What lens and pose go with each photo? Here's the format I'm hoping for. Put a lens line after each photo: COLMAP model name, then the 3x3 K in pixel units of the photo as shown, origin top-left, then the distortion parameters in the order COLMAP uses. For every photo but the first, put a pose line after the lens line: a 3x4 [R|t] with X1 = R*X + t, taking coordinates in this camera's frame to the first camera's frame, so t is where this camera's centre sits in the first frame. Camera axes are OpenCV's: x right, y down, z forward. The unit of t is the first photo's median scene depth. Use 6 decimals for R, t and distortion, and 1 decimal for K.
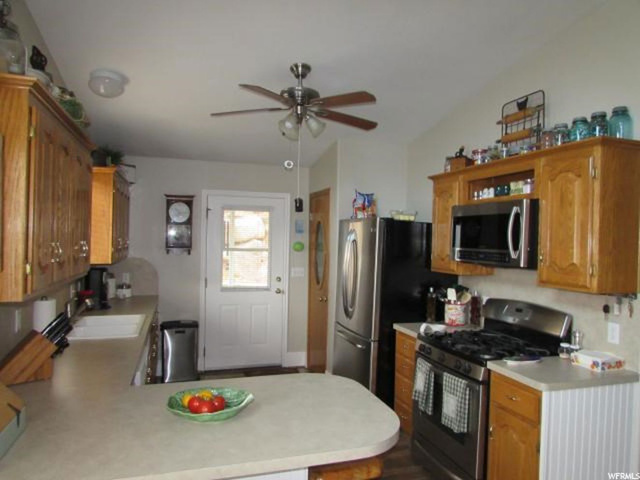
lens RADIAL K [[452.4, 0, 320.0], [0, 452.4, 240.0], [0, 0, 1]] dist [-0.001070, -0.001026]
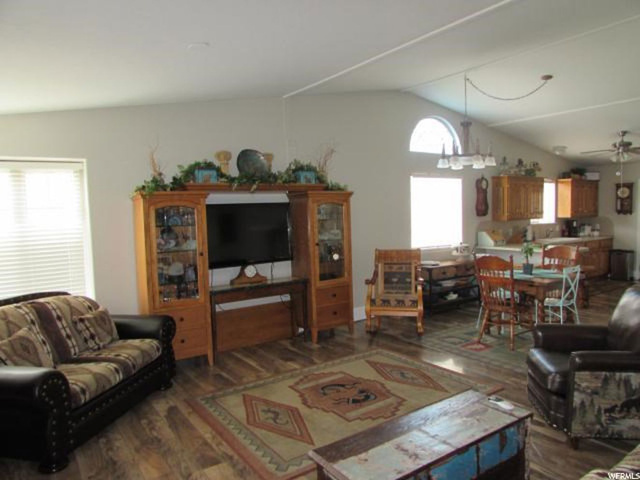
lens RADIAL K [[452.4, 0, 320.0], [0, 452.4, 240.0], [0, 0, 1]] dist [-0.001070, -0.001026]
pose [[0.291730, 0.026955, -0.956121, 1.260066], [0.022741, 0.999125, 0.035106, 0.047922], [0.956230, -0.031984, 0.290861, -0.869873]]
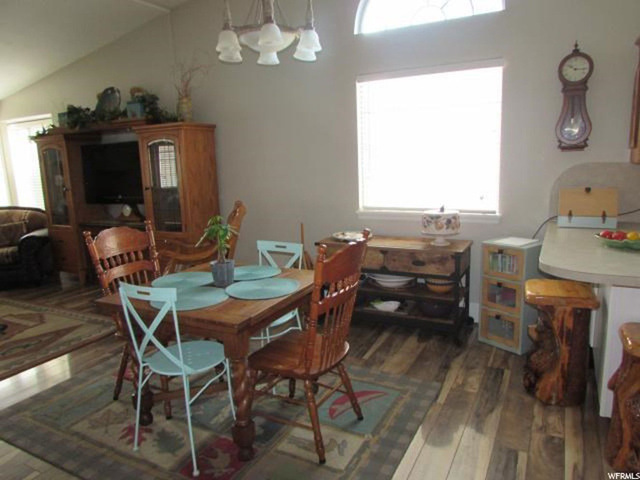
lens RADIAL K [[452.4, 0, 320.0], [0, 452.4, 240.0], [0, 0, 1]] dist [-0.001070, -0.001026]
pose [[-0.721598, 0.132805, -0.679455, 0.541556], [0.013368, 0.983919, 0.178117, 0.036237], [0.692183, 0.119446, -0.711769, 0.521098]]
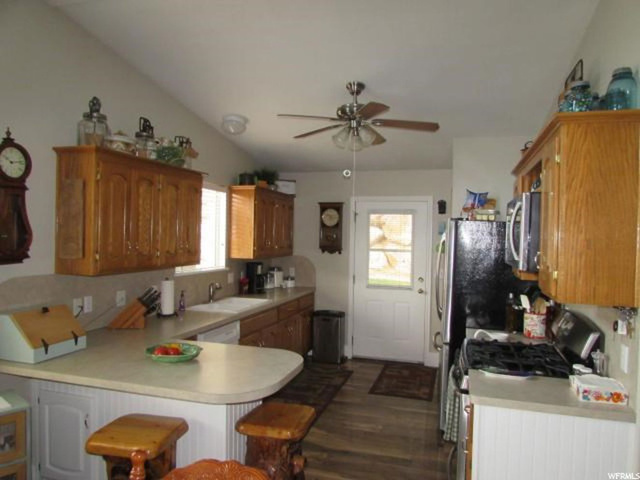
lens RADIAL K [[452.4, 0, 320.0], [0, 452.4, 240.0], [0, 0, 1]] dist [-0.001070, -0.001026]
pose [[0.818609, -0.002024, -0.574348, 0.372020], [-0.001638, 0.999981, -0.005859, 0.003764], [0.574349, 0.005737, 0.818591, 0.031316]]
